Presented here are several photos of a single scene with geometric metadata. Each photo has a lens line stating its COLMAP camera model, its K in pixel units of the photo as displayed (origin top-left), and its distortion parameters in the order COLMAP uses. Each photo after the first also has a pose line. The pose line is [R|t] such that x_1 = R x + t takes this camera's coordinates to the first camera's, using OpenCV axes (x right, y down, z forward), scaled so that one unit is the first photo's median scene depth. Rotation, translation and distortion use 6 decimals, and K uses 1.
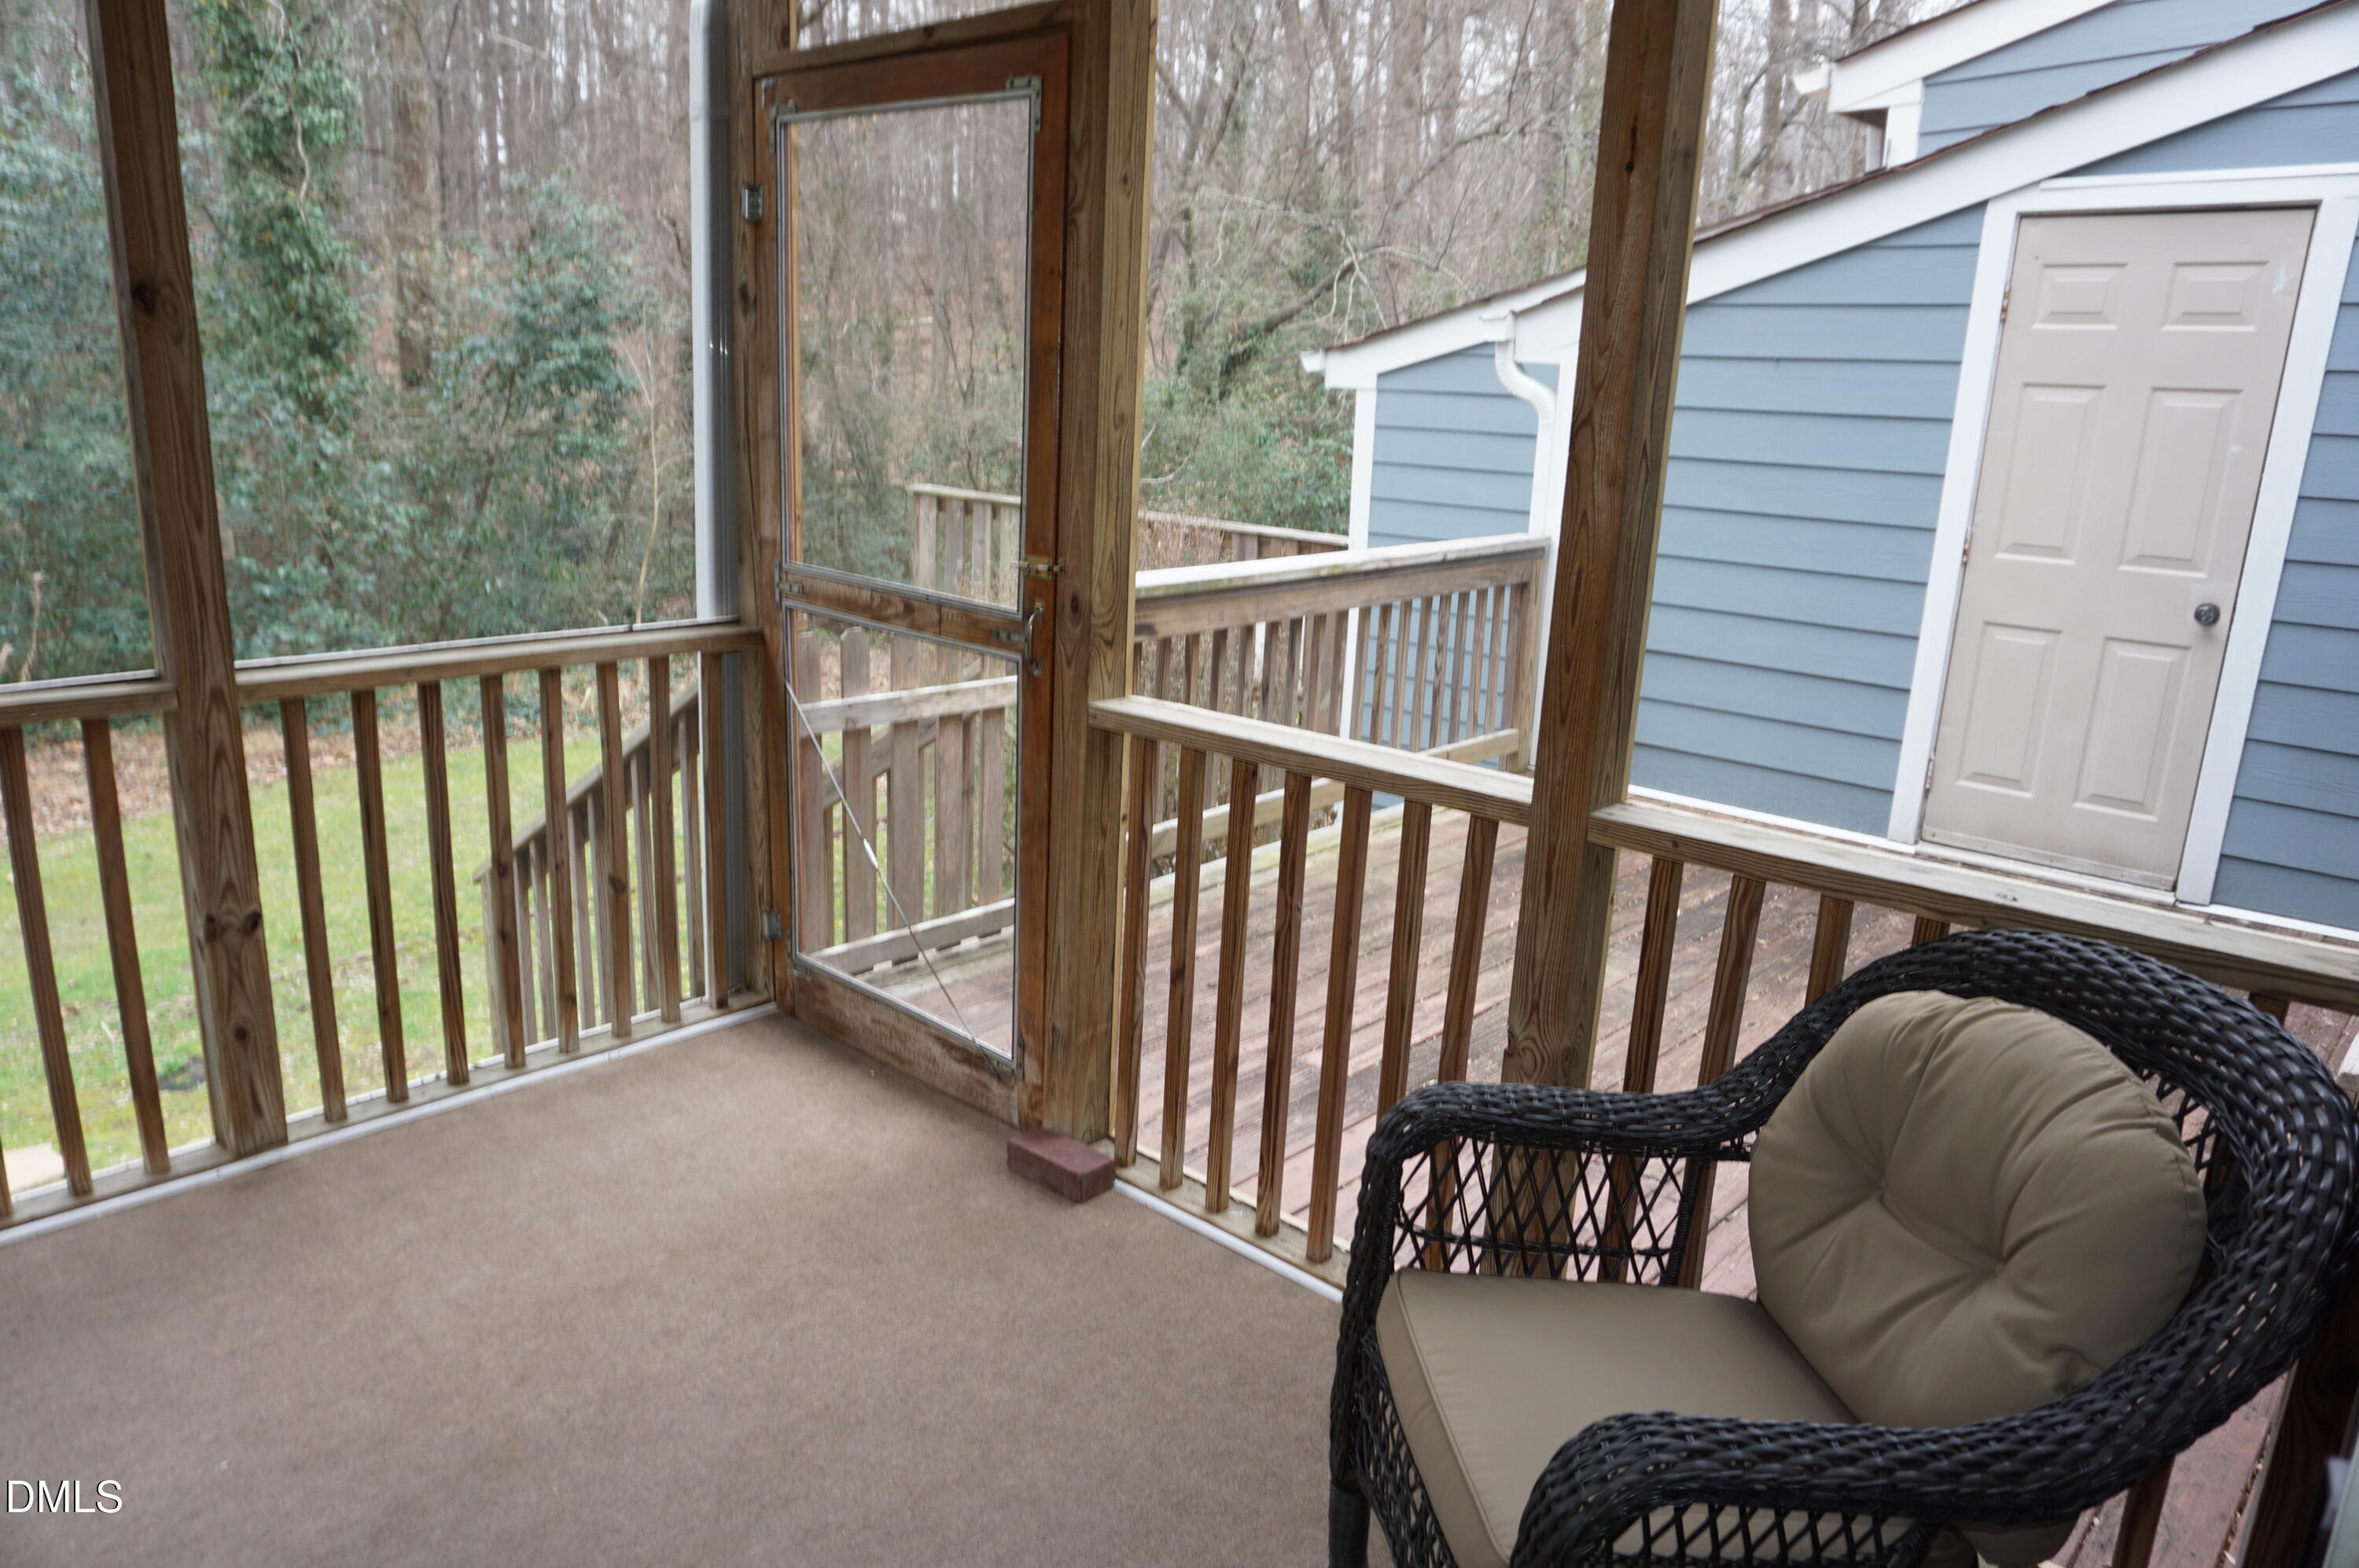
lens RADIAL K [[1583.0, 0, 1174.0], [0, 1583.0, 787.1], [0, 0, 1]] dist [-0.027883, 0.014096]
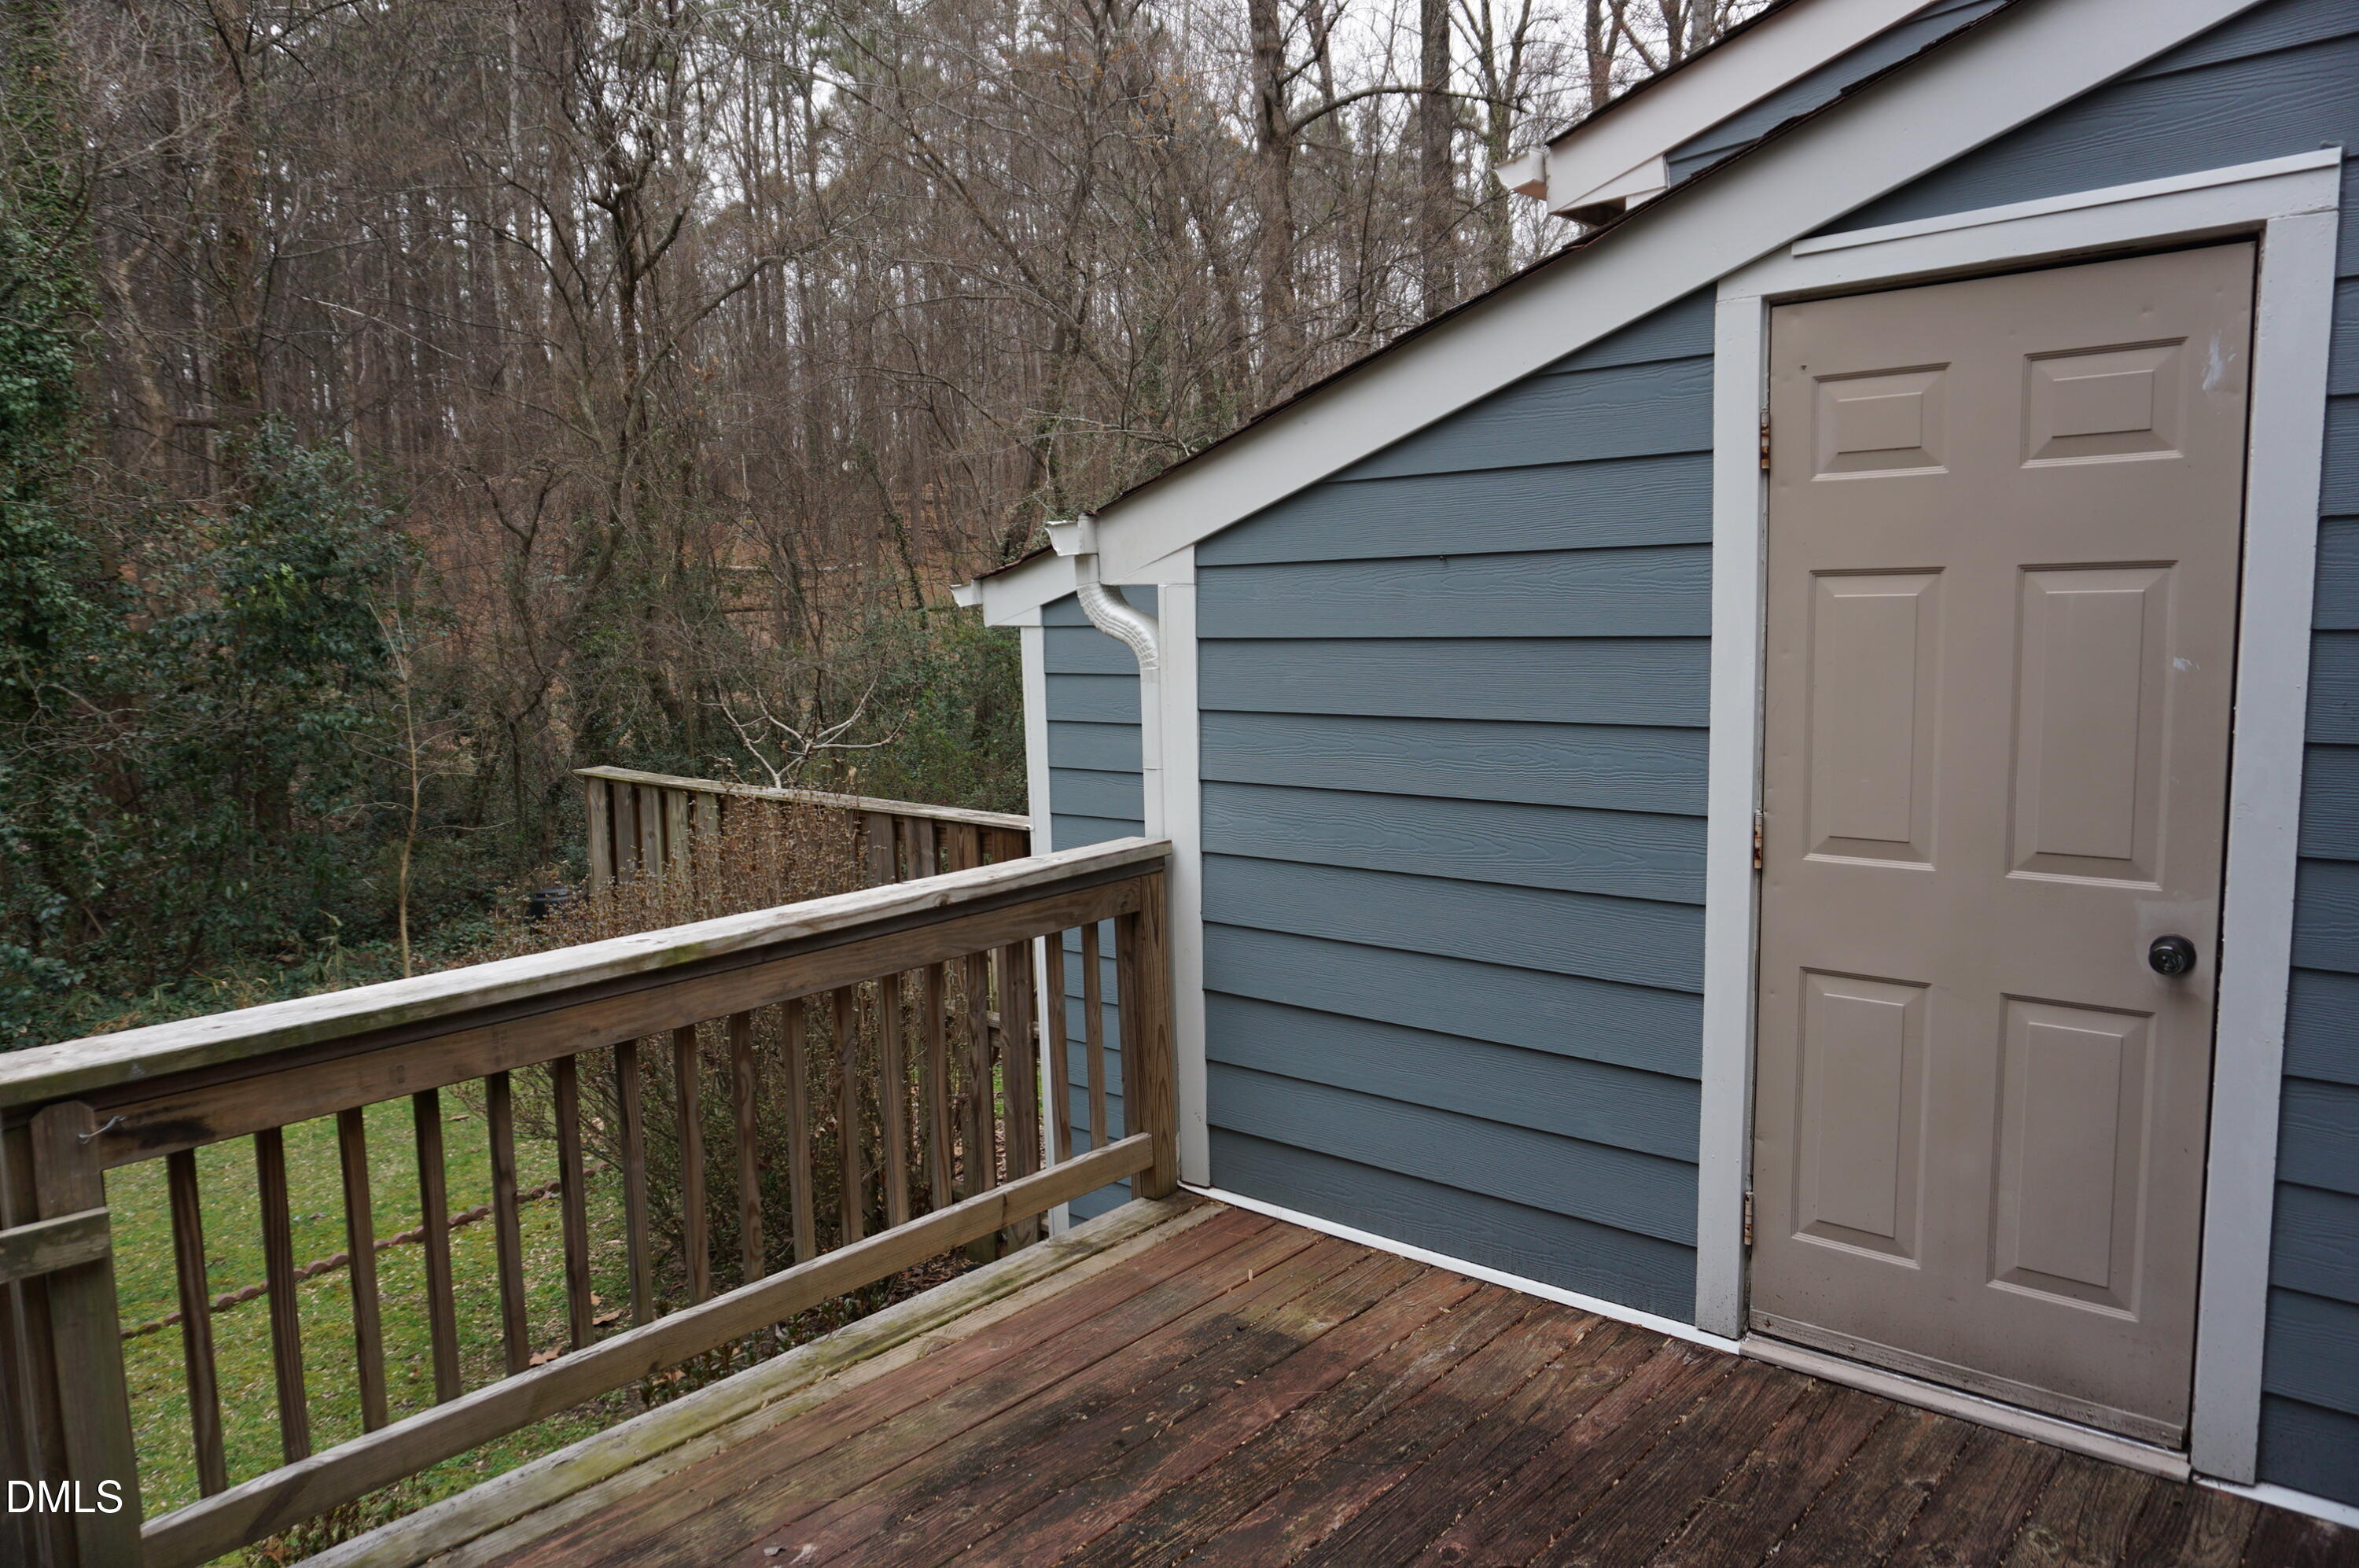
lens RADIAL K [[1583.0, 0, 1181.3], [0, 1583.0, 784.0], [0, 0, 1]] dist [-0.027883, 0.014096]
pose [[0.997903, -0.063529, 0.012418, 0.283730], [0.064632, 0.988502, -0.136700, -0.108907], [-0.003591, 0.137216, 0.990535, 0.410741]]
